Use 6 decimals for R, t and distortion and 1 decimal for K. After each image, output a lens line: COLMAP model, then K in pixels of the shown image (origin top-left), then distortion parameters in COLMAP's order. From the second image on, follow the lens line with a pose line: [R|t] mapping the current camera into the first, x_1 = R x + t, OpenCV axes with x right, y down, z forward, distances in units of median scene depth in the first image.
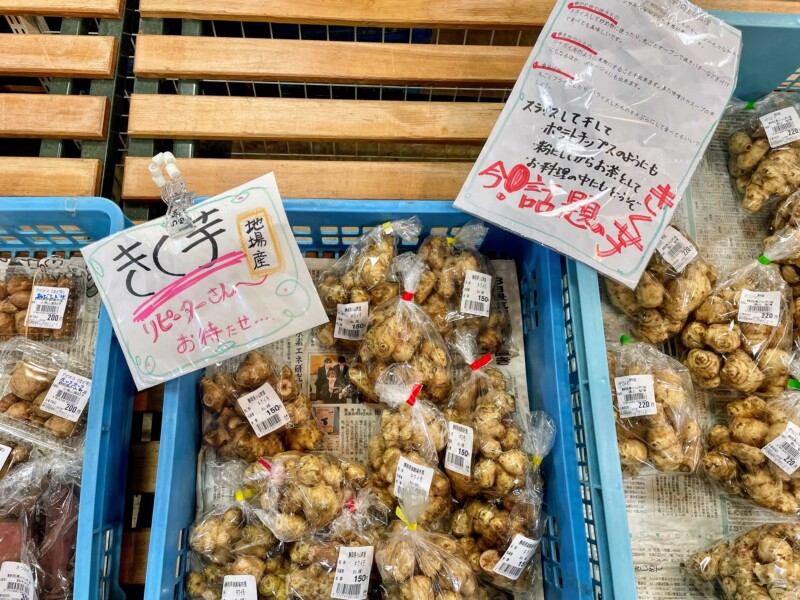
lens RADIAL K [[606.7, 0, 403.0], [0, 606.7, 289.6], [0, 0, 1]] dist [0.086061, -0.110621]
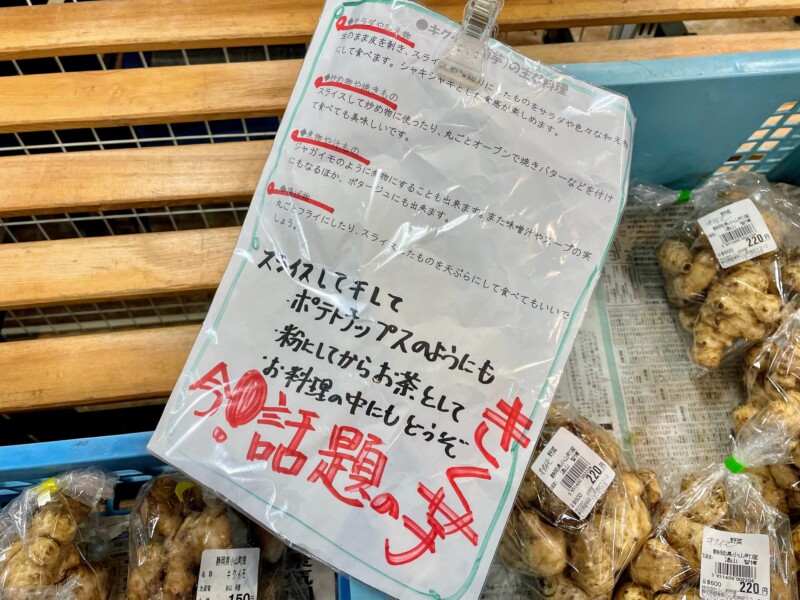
lens RADIAL K [[606.7, 0, 403.0], [0, 606.7, 289.6], [0, 0, 1]] dist [0.086061, -0.110621]
pose [[0.995904, -0.090382, -0.002356, 0.334253], [0.089817, 0.991995, -0.088763, -0.218065], [0.010360, 0.088188, 0.996050, 0.464244]]
